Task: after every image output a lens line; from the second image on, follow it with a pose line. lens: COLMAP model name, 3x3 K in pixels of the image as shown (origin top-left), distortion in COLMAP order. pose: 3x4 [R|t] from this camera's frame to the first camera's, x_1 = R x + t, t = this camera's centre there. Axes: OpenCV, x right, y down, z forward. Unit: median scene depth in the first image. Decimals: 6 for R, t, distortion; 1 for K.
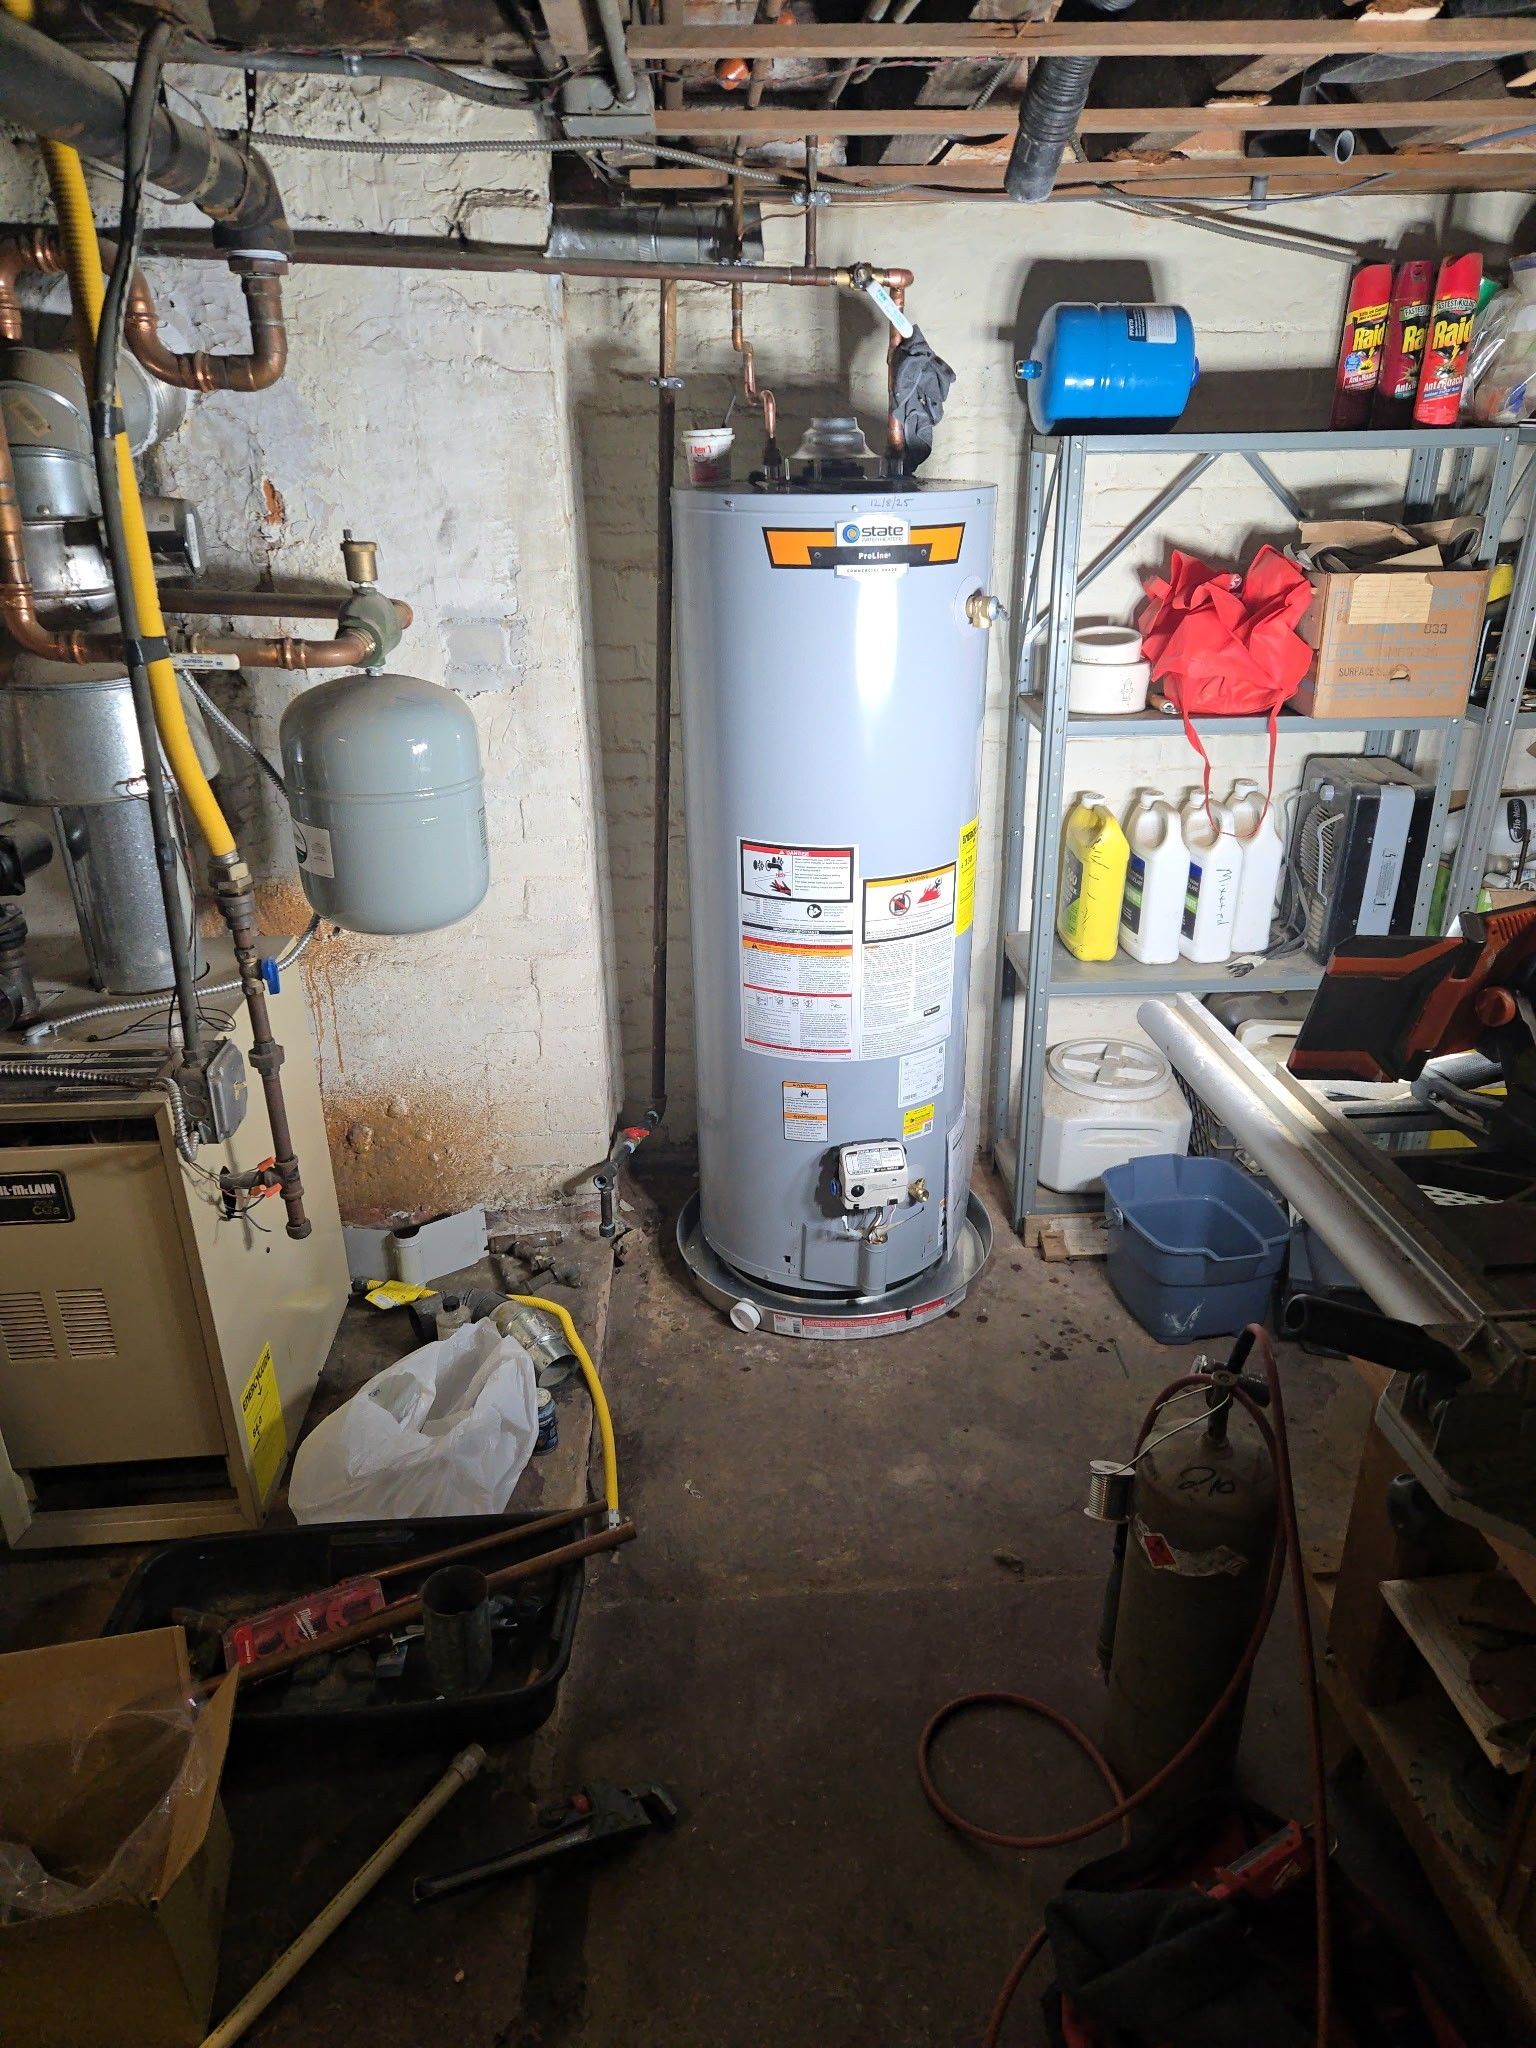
lens RADIAL K [[1225.1, 0, 804.7], [0, 1225.1, 998.1], [0, 0, 1]] dist [0.099826, -0.094308]
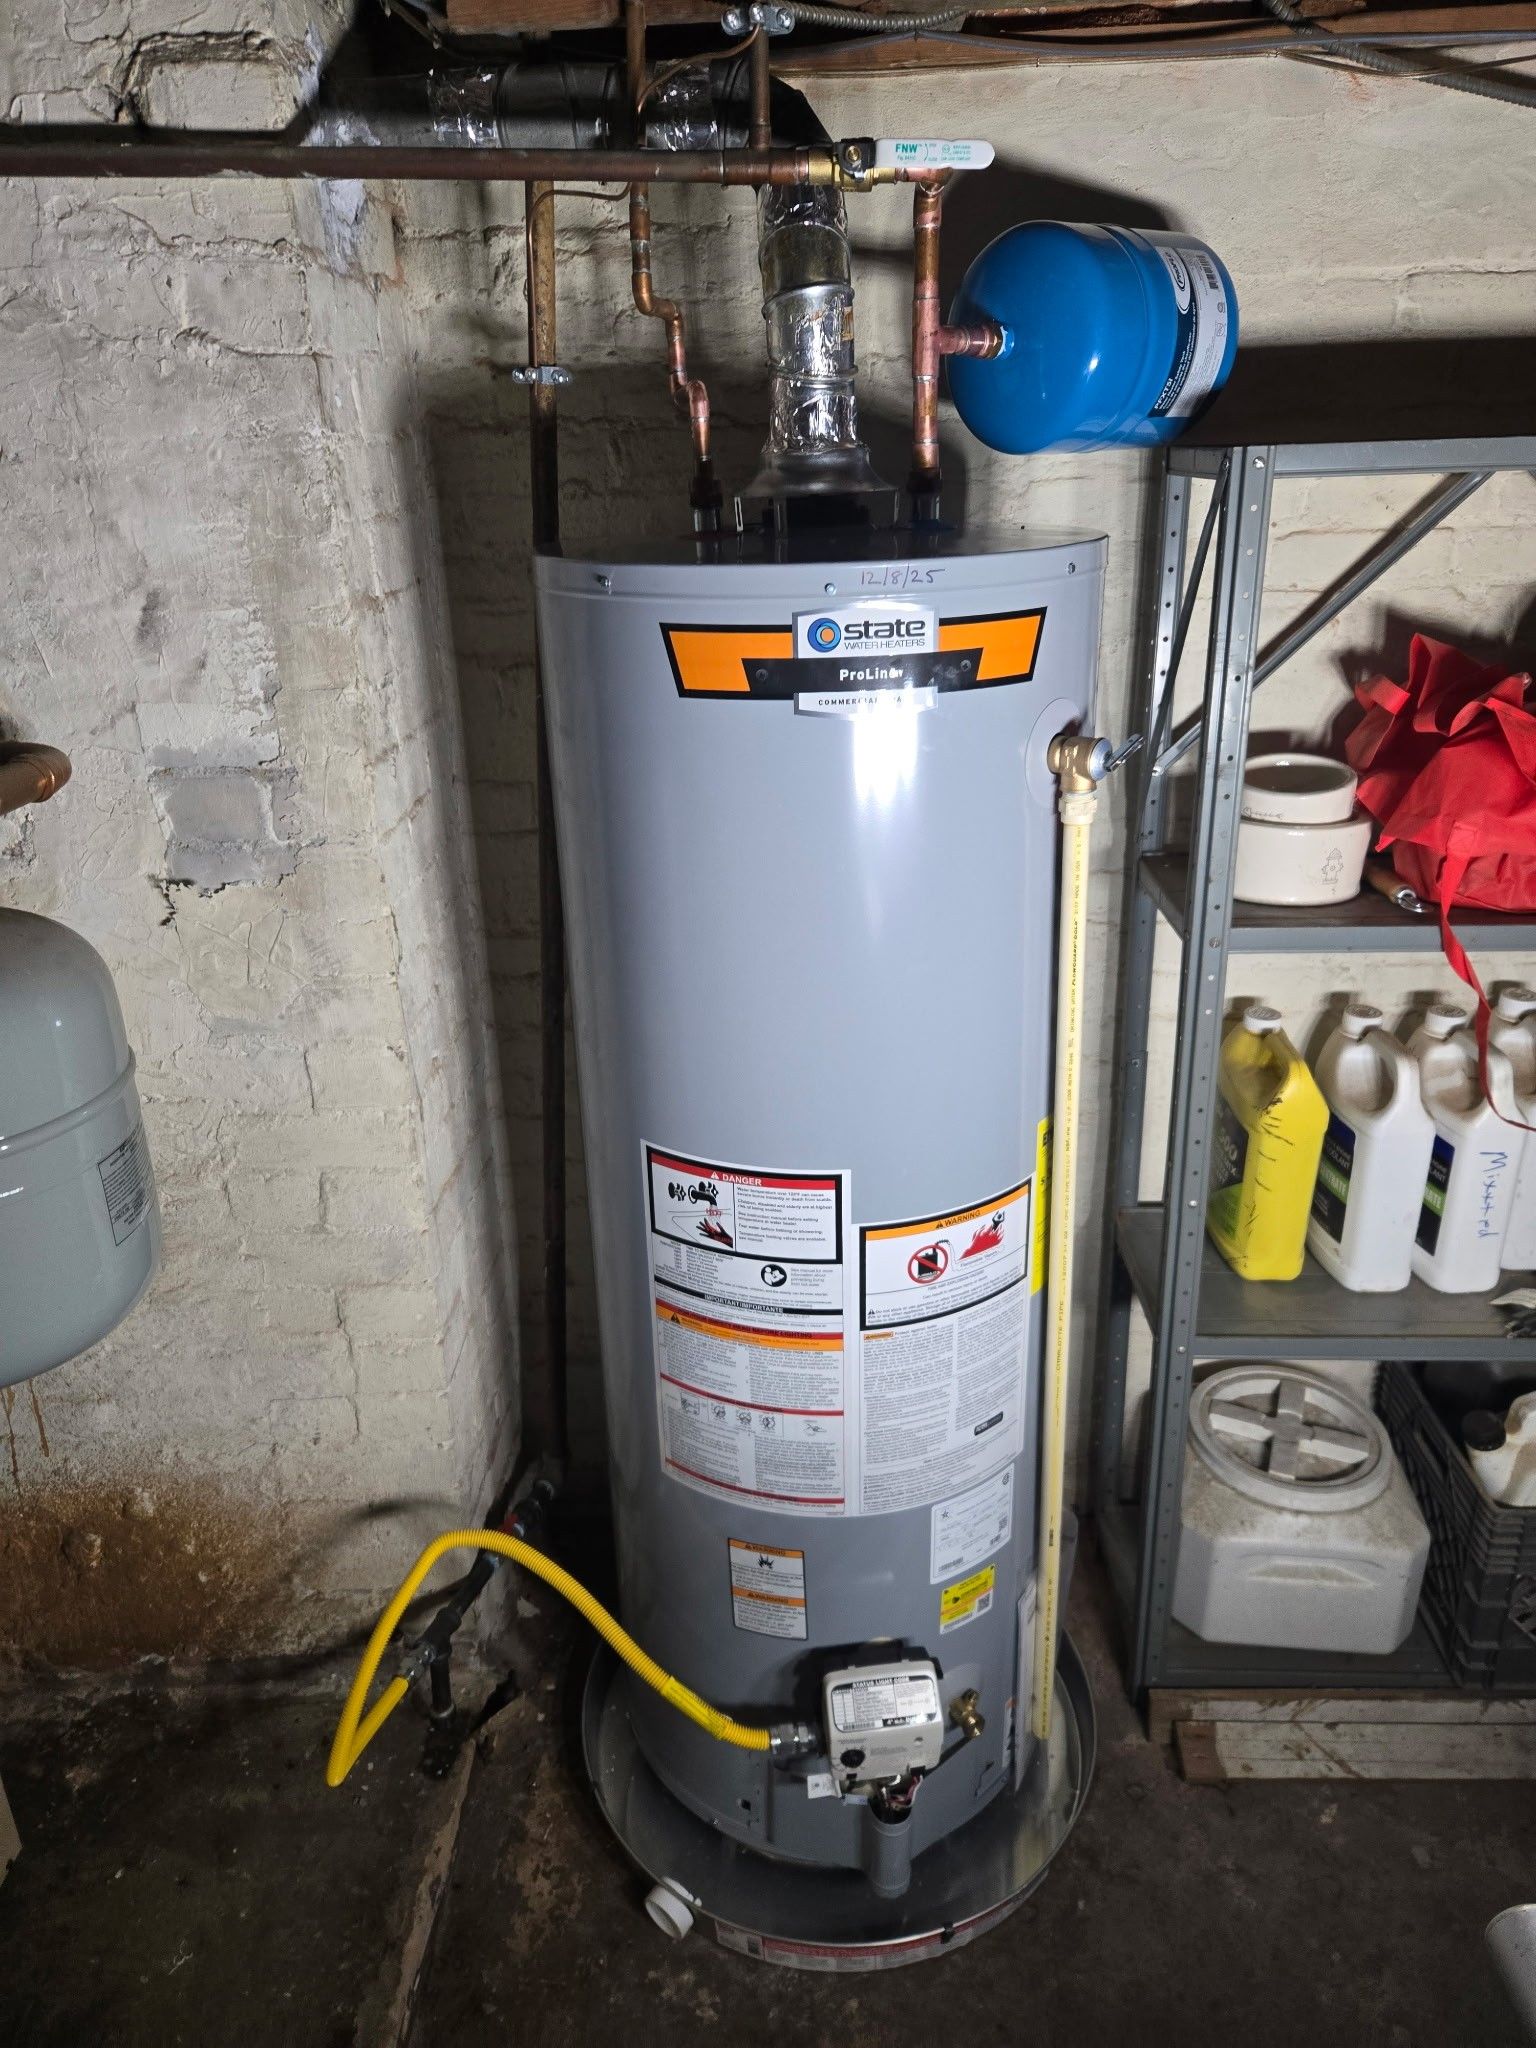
lens RADIAL K [[1369.0, 0, 767.3], [0, 1369.0, 1016.9], [0, 0, 1]] dist [0.079588, -0.068429]
pose [[0.996413, 0.014139, -0.083435, 0.051758], [-0.017738, 0.998936, -0.042559, -0.151181], [0.082744, 0.043886, 0.995604, 0.341733]]
